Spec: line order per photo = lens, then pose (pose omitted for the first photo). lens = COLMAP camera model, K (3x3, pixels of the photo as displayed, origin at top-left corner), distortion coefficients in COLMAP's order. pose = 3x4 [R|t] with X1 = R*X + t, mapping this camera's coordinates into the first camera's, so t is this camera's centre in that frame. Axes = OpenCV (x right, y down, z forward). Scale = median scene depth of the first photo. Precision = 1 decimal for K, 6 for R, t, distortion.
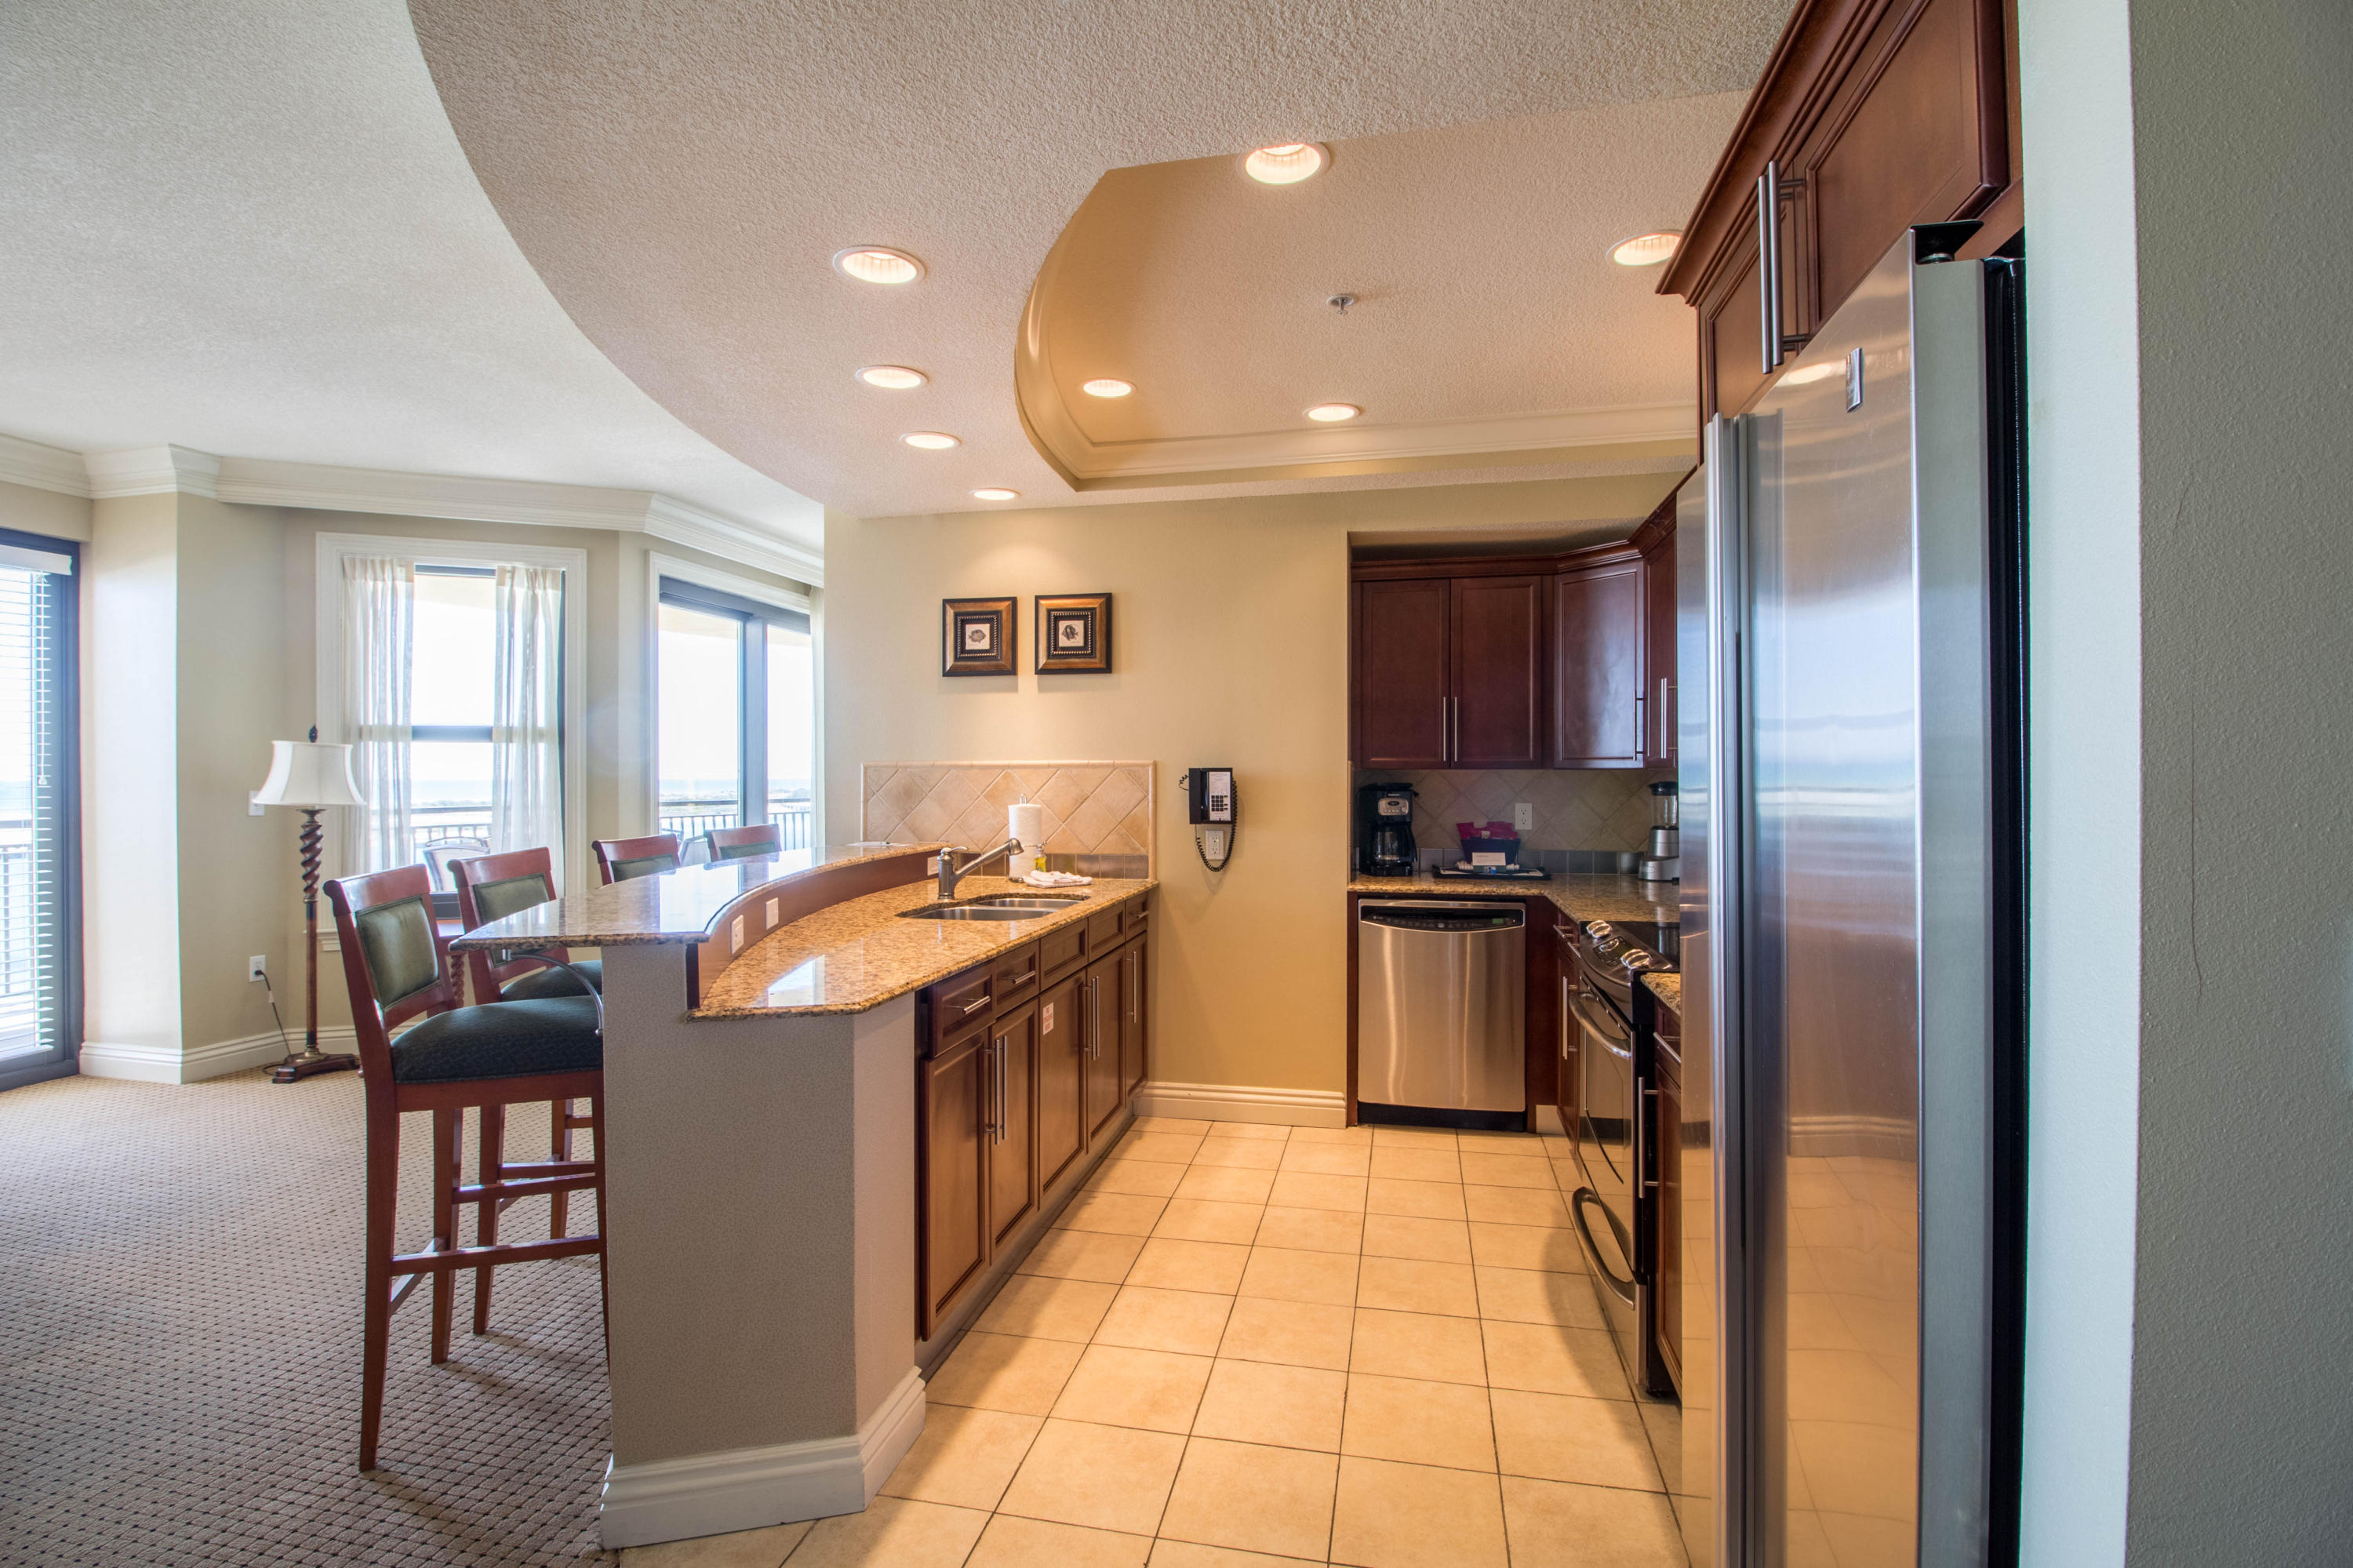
lens RADIAL K [[1088.7, 0, 1173.8], [0, 1088.7, 777.0], [0, 0, 1]] dist [0.000041, -0.013506]
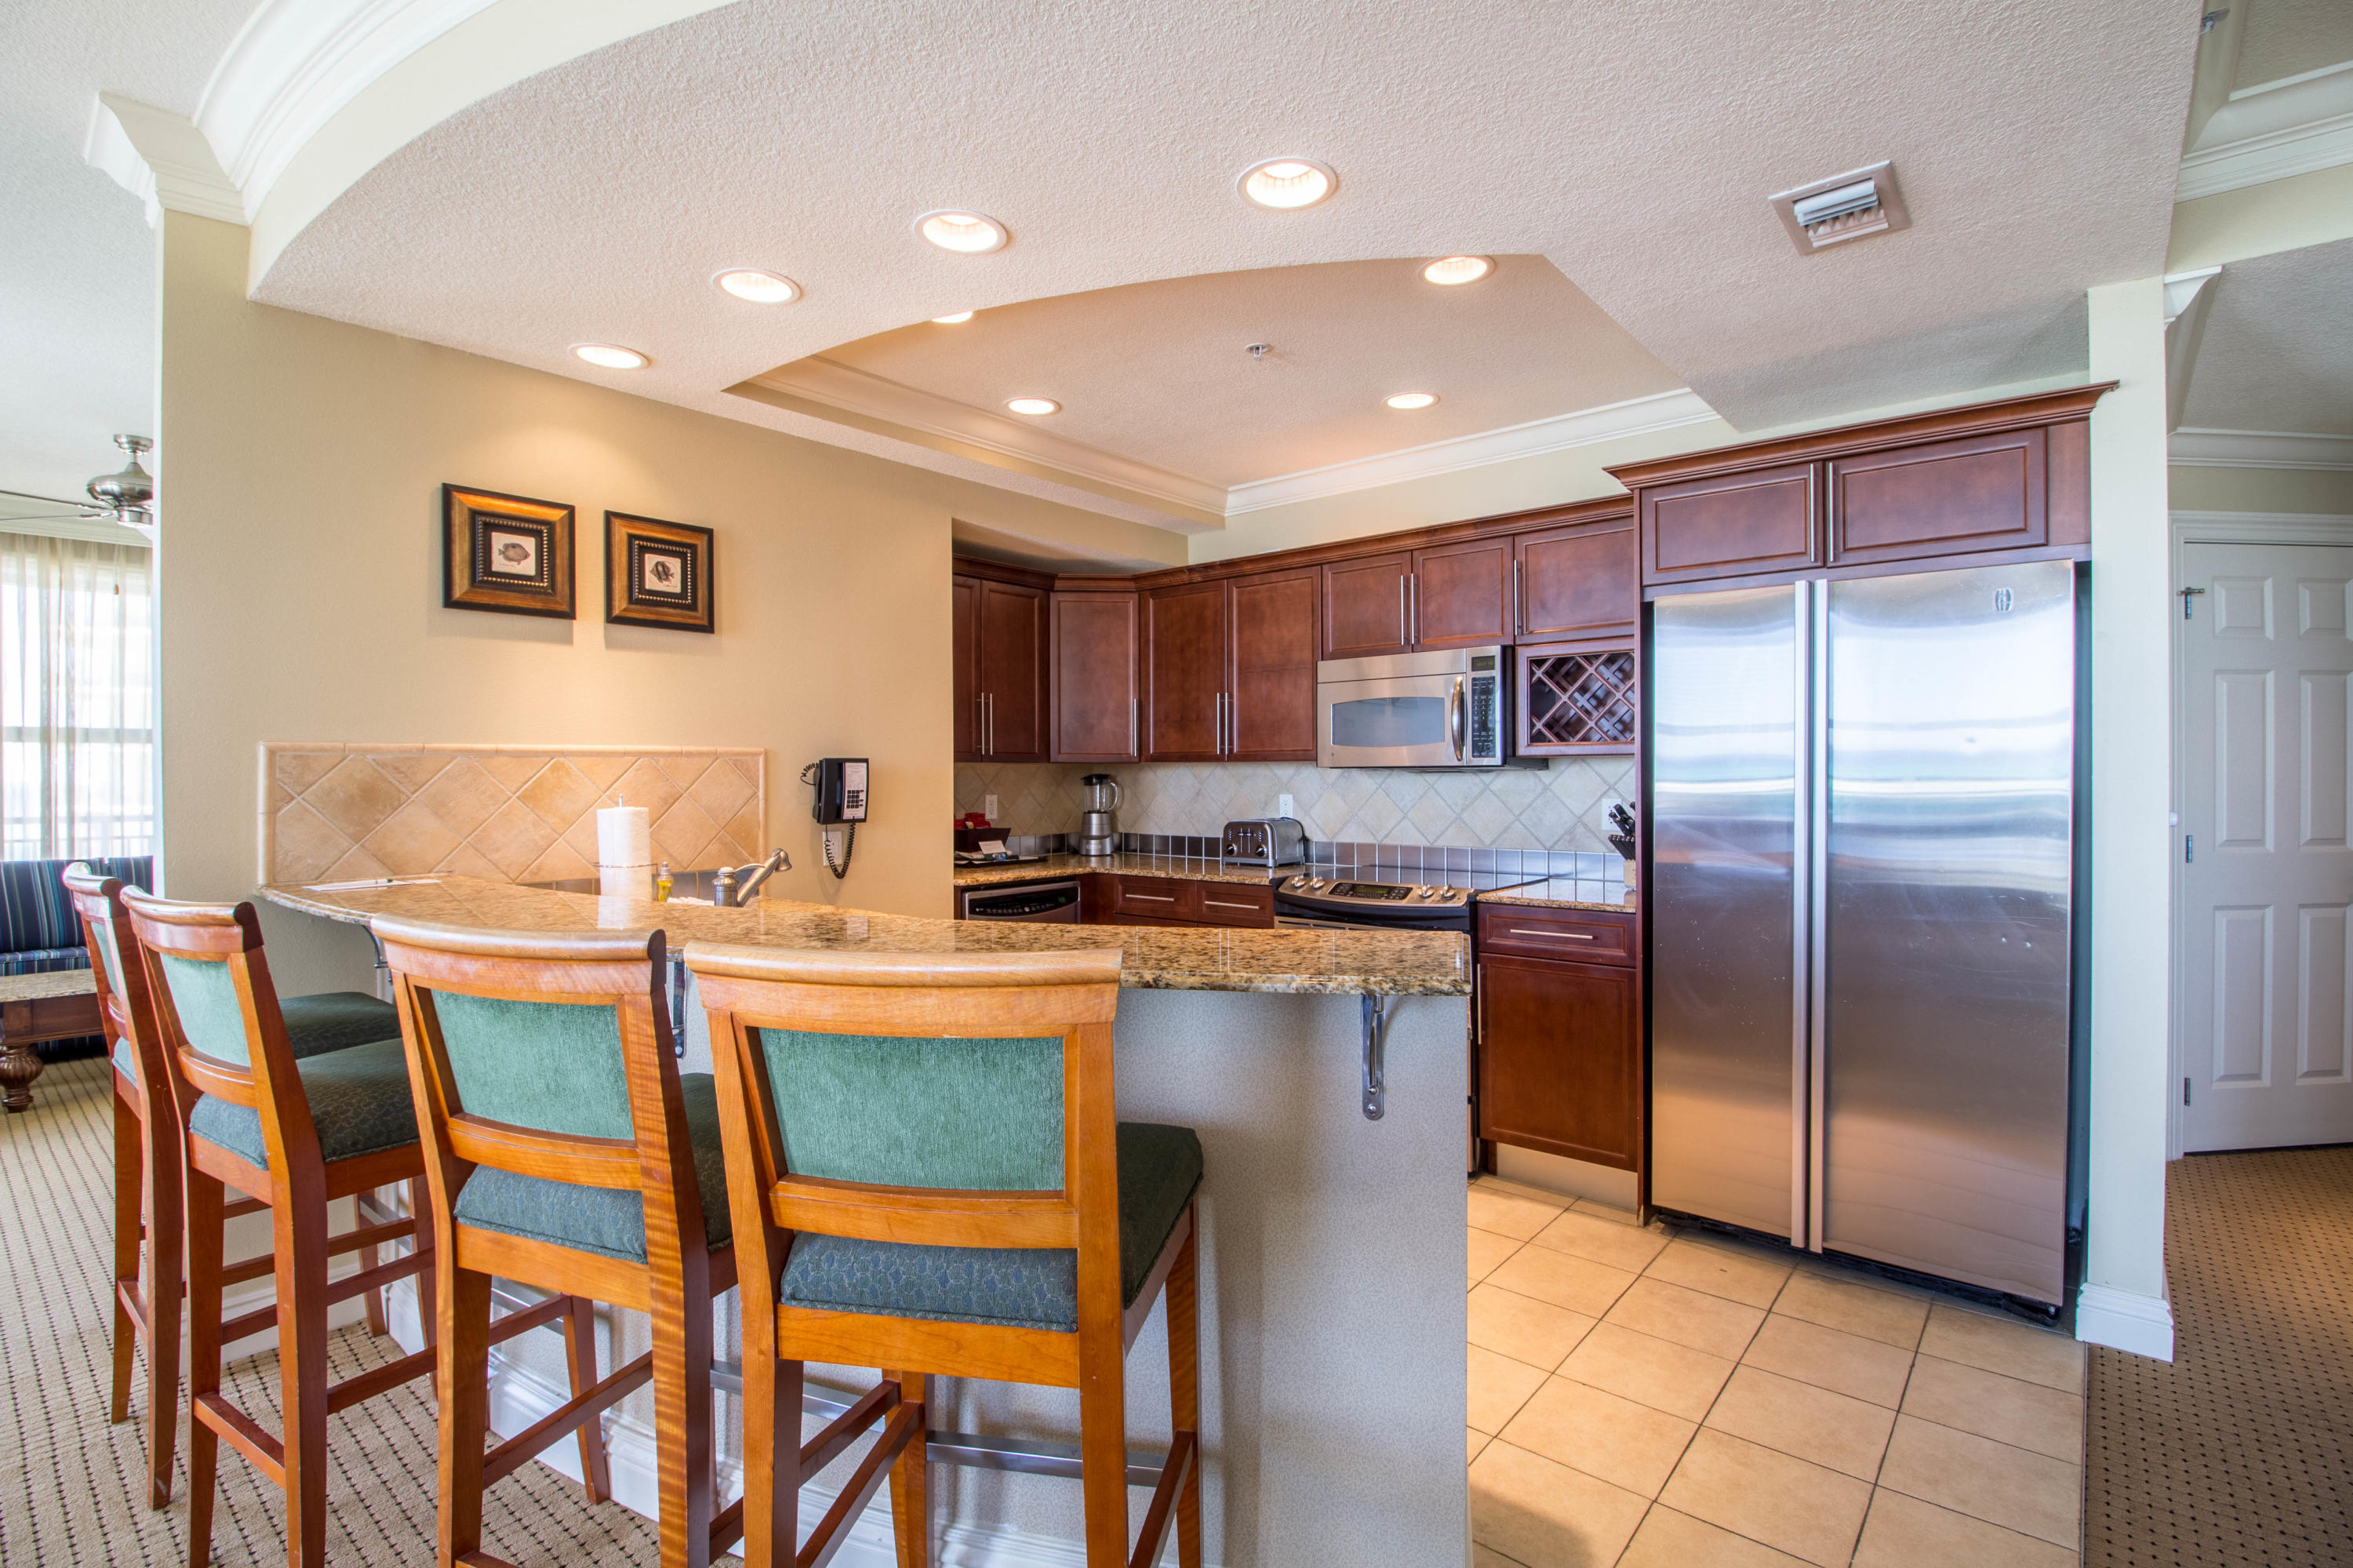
lens RADIAL K [[1088.7, 0, 1173.8], [0, 1088.7, 777.0], [0, 0, 1]] dist [0.000041, -0.013506]
pose [[0.469946, -0.003560, 0.882688, -0.589414], [0.006856, 0.999976, 0.000383, 0.007861], [-0.882669, 0.005872, 0.469959, 0.356508]]
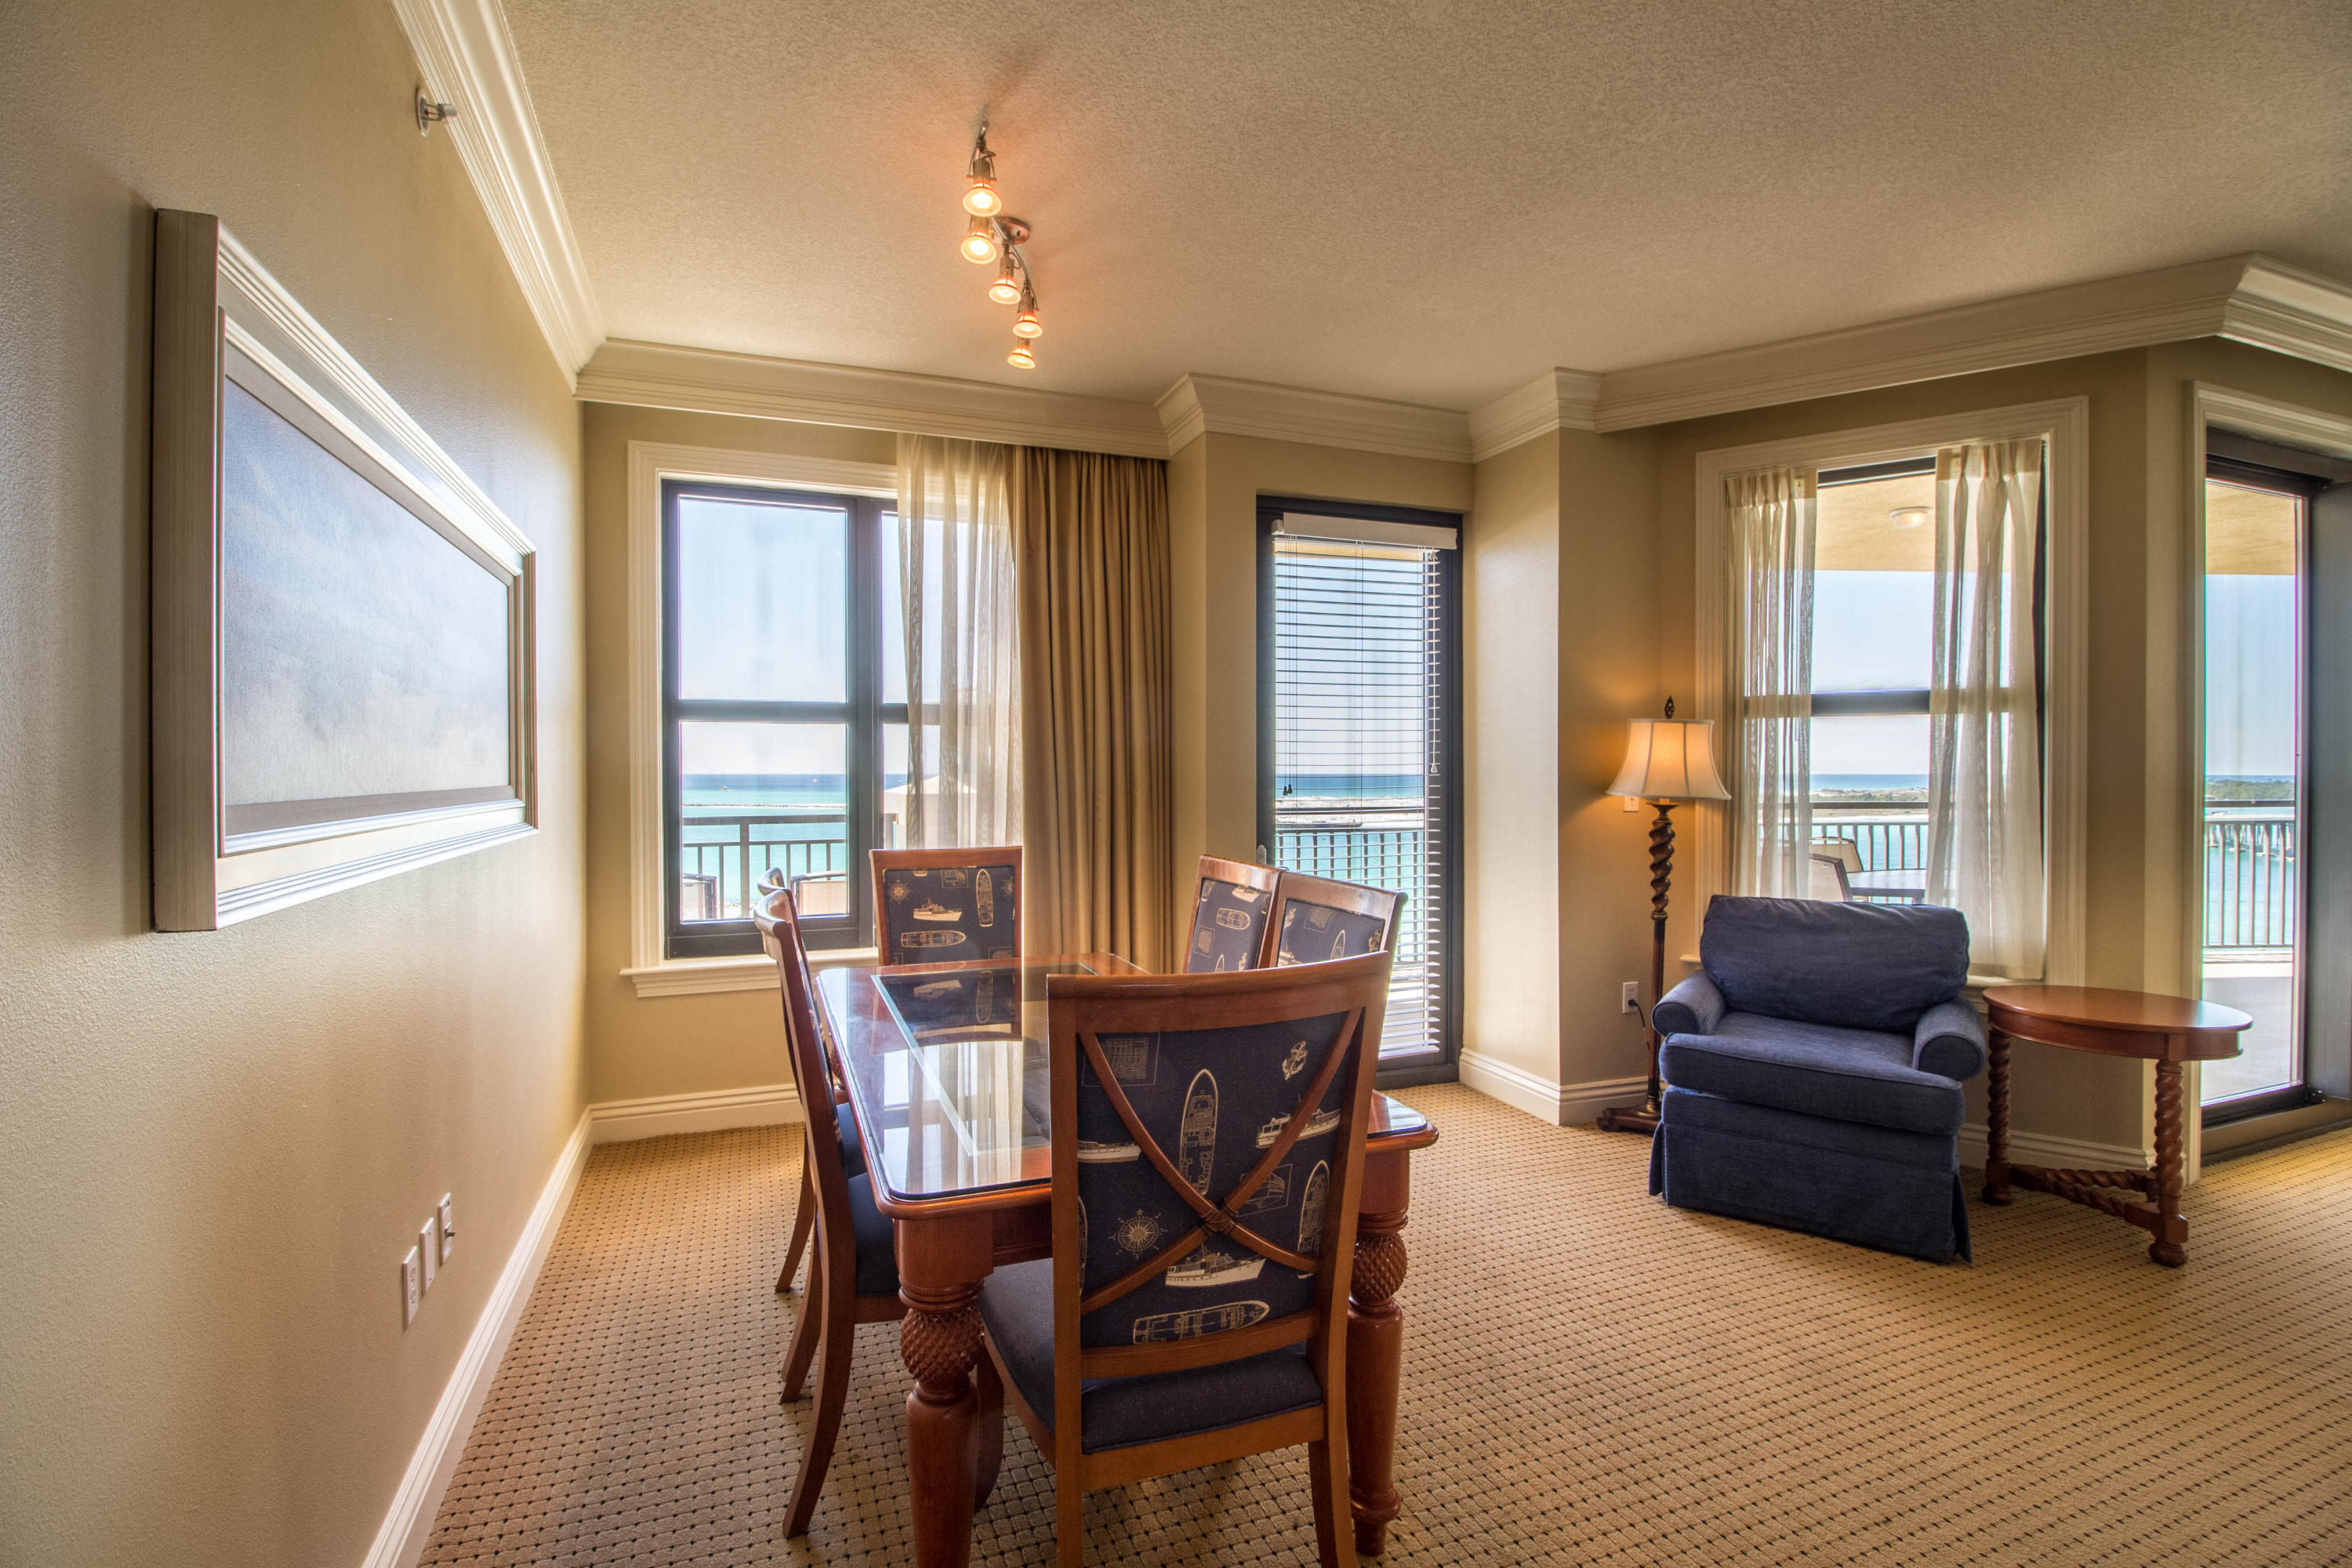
lens RADIAL K [[1088.2, 0, 1173.3], [0, 1088.2, 777.0], [0, 0, 1]] dist [0.000041, -0.013506]
pose [[0.549172, 0.005390, -0.835692, -0.420835], [-0.002510, 0.999985, 0.004800, 0.007557], [0.835706, -0.000538, 0.549177, 0.307933]]
